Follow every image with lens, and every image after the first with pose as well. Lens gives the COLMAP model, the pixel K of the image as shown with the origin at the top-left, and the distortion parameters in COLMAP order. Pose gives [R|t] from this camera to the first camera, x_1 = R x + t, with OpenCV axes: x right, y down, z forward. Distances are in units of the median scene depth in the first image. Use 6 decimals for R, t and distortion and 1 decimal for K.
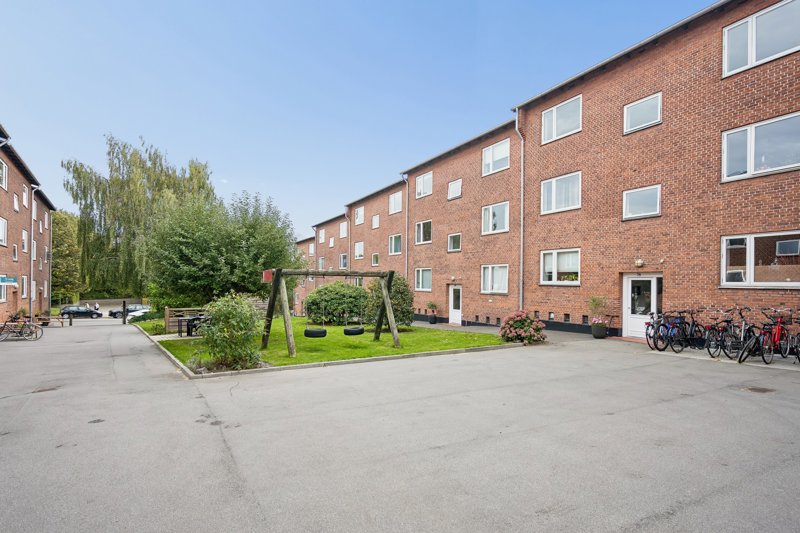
lens RADIAL K [[399.8, 0, 397.0], [0, 399.8, 275.0], [0, 0, 1]] dist [-0.003551, -0.001394]
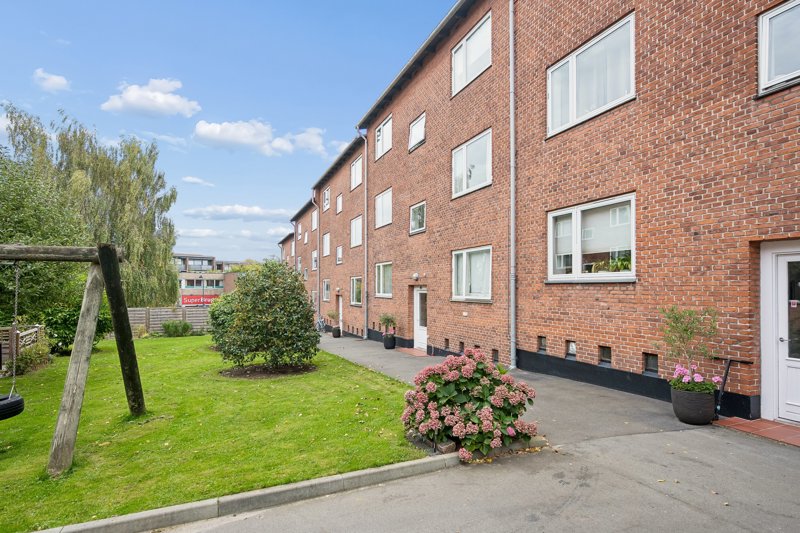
lens RADIAL K [[399.8, 0, 398.5], [0, 399.8, 279.3], [0, 0, 1]] dist [-0.003551, -0.001394]
pose [[0.995615, -0.012459, -0.092707, 0.223331], [0.011969, 0.999911, -0.005845, 0.021342], [0.092772, 0.004710, 0.995676, 0.502102]]
